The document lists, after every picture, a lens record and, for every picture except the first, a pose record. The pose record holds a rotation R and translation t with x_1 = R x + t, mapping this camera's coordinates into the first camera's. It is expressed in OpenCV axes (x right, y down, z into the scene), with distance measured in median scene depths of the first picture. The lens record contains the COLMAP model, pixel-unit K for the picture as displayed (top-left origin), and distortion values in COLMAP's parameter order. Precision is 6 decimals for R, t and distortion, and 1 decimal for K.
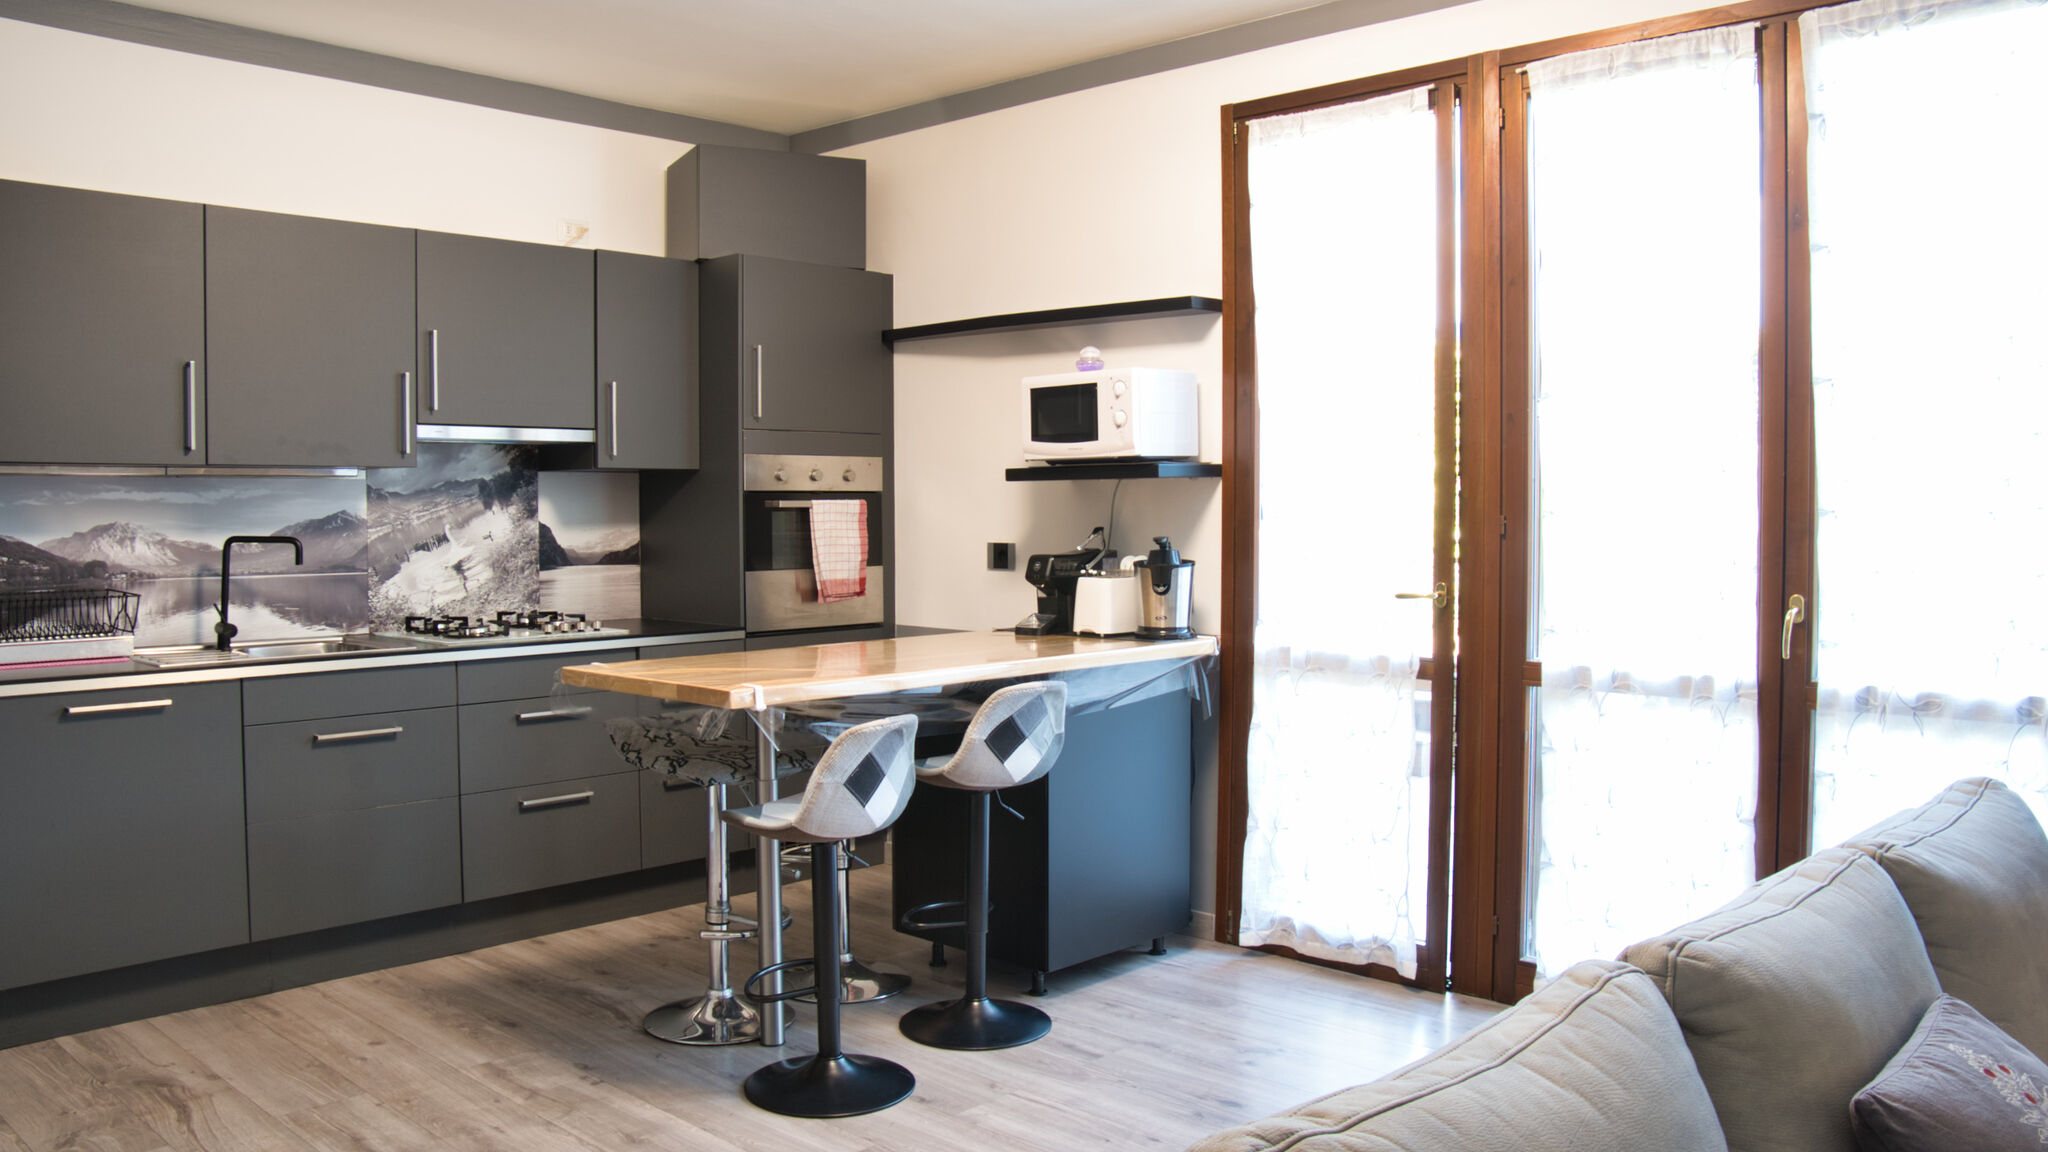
lens RADIAL K [[1540.7, 0, 1019.3], [0, 1540.7, 570.9], [0, 0, 1]] dist [-0.136138, 0.112694]
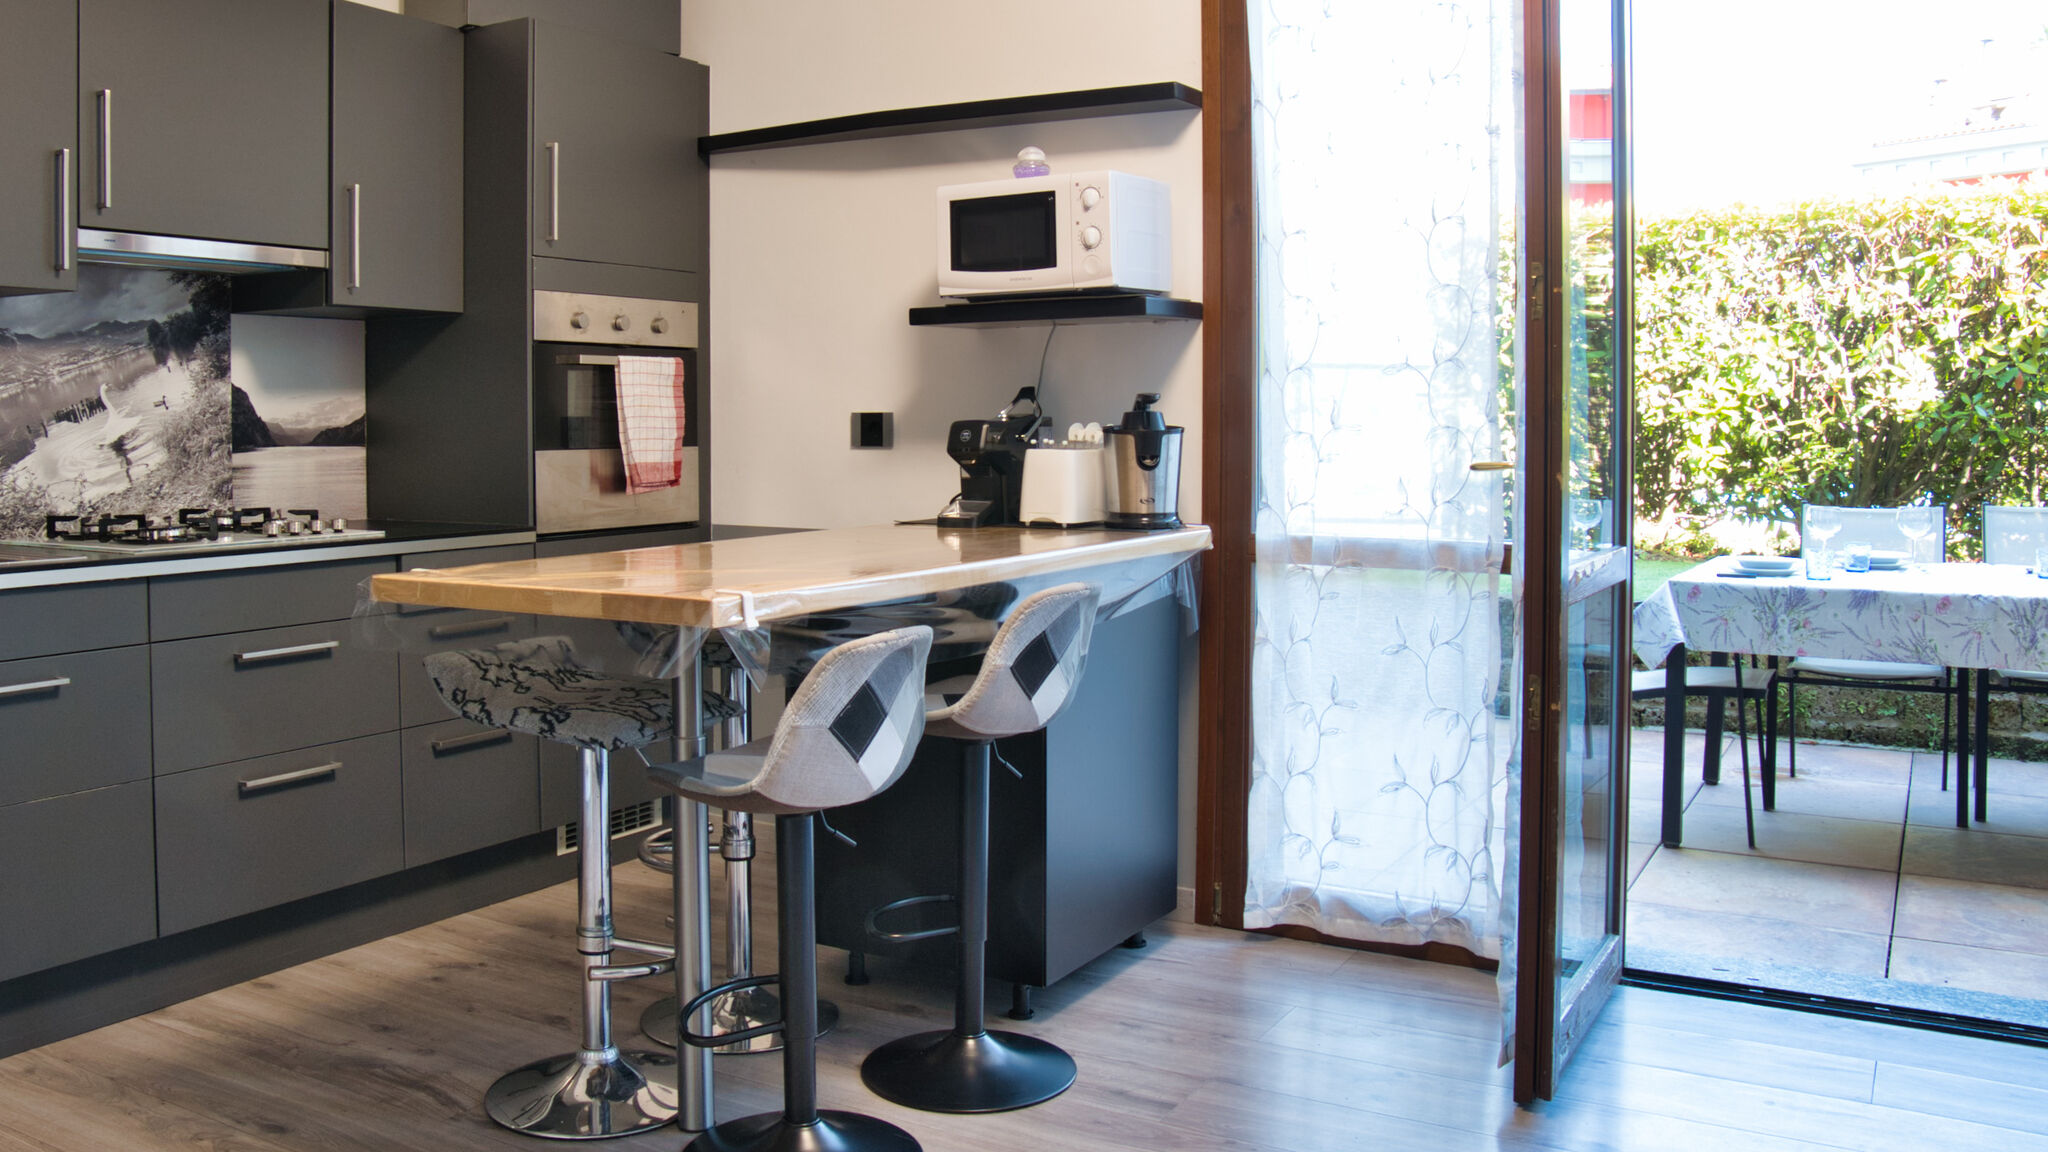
lens RADIAL K [[1687.0, 0, 981.4], [0, 1687.0, 454.3], [0, 0, 1]] dist [-0.127095, 0.097153]
pose [[0.977919, -0.006042, 0.208895, -0.154808], [0.010247, 0.999766, -0.019054, 0.021788], [-0.208731, 0.020774, 0.977752, 0.200027]]
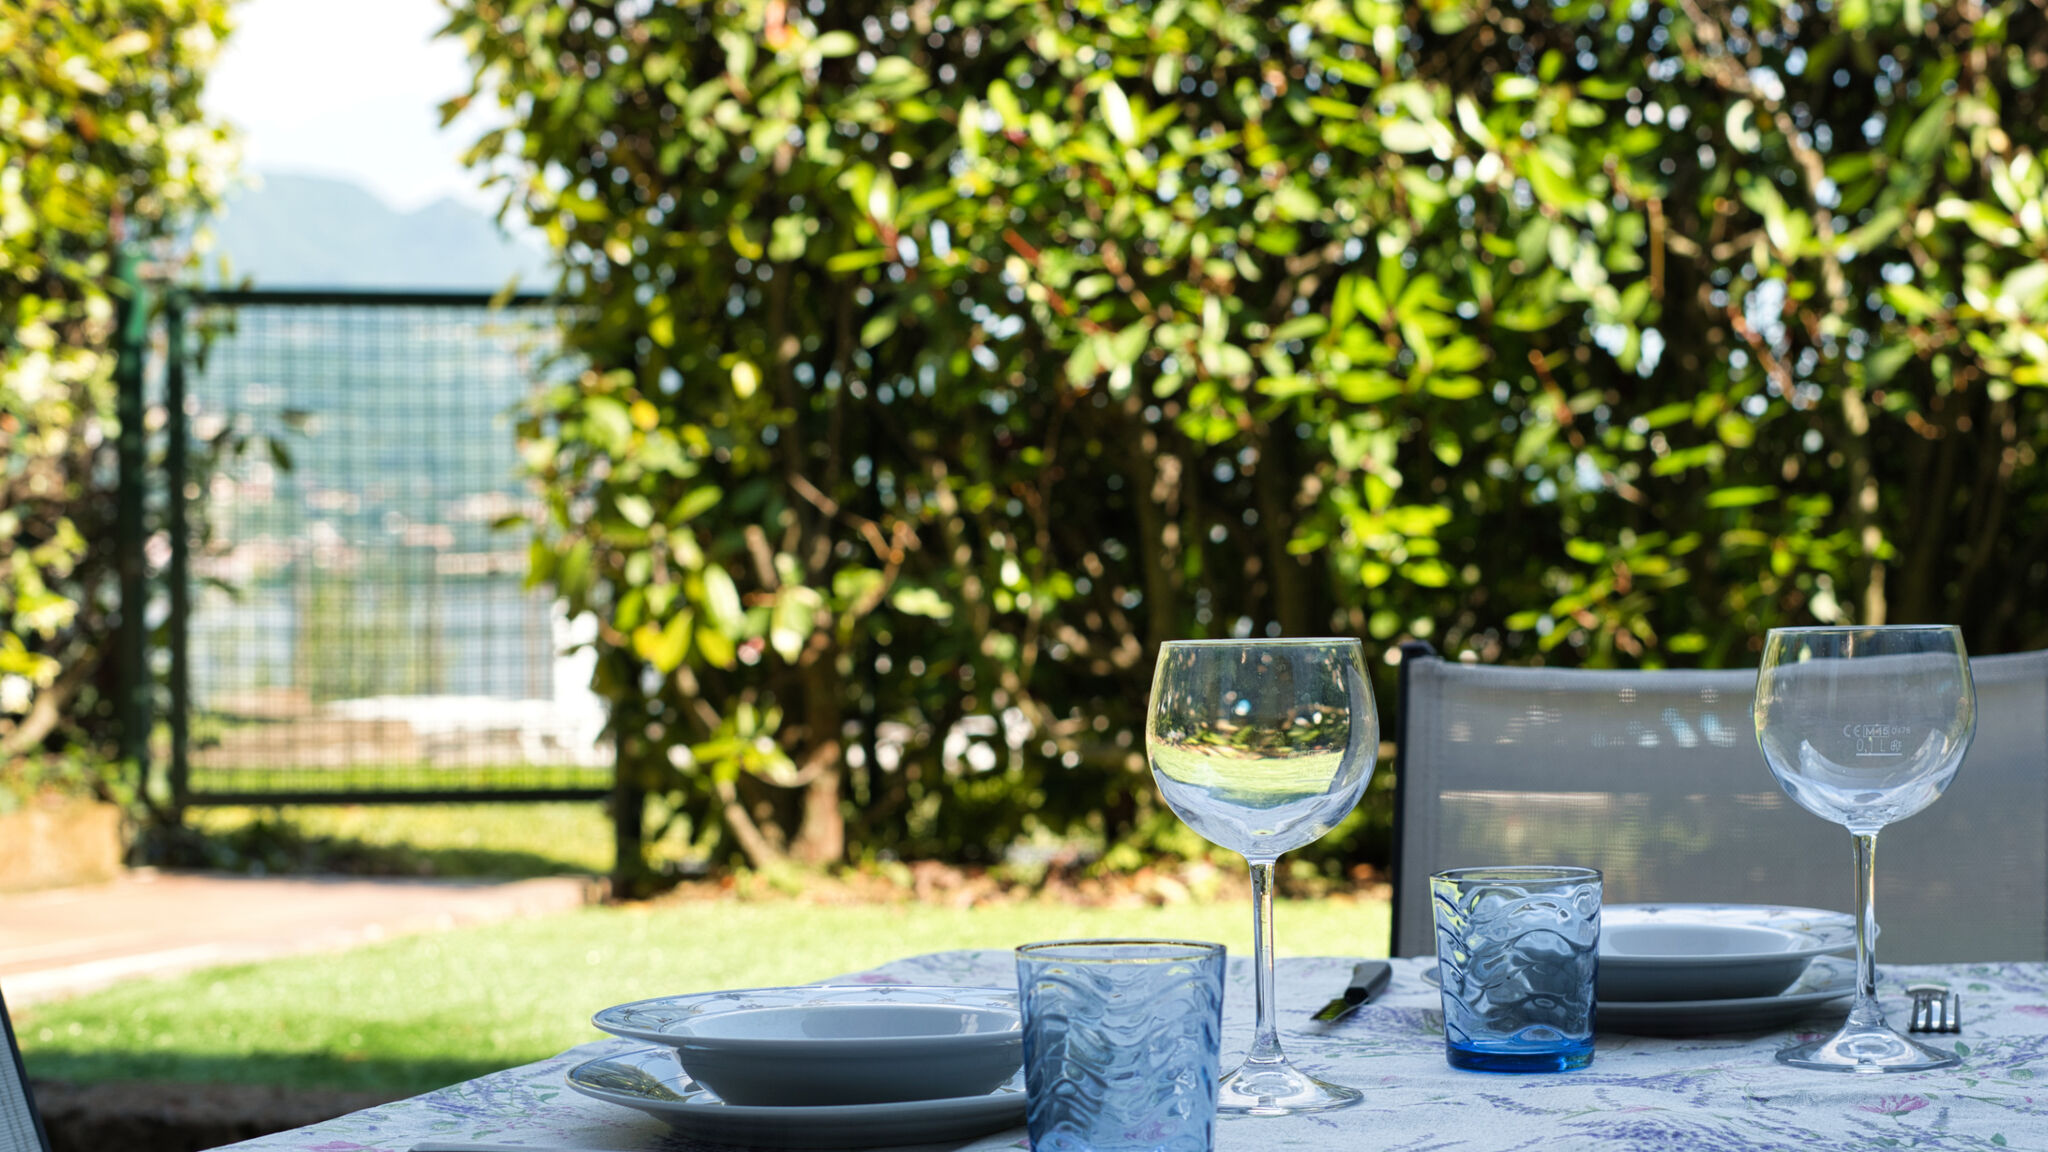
lens RADIAL K [[3486.7, 0, 1170.4], [0, 3486.7, 578.5], [0, 0, 1]] dist [-0.014263, -0.073925]
pose [[0.899675, -0.019431, 0.436128, 0.438493], [0.037791, 0.998725, -0.033462, 0.043284], [-0.434922, 0.046587, 0.899262, 0.818038]]
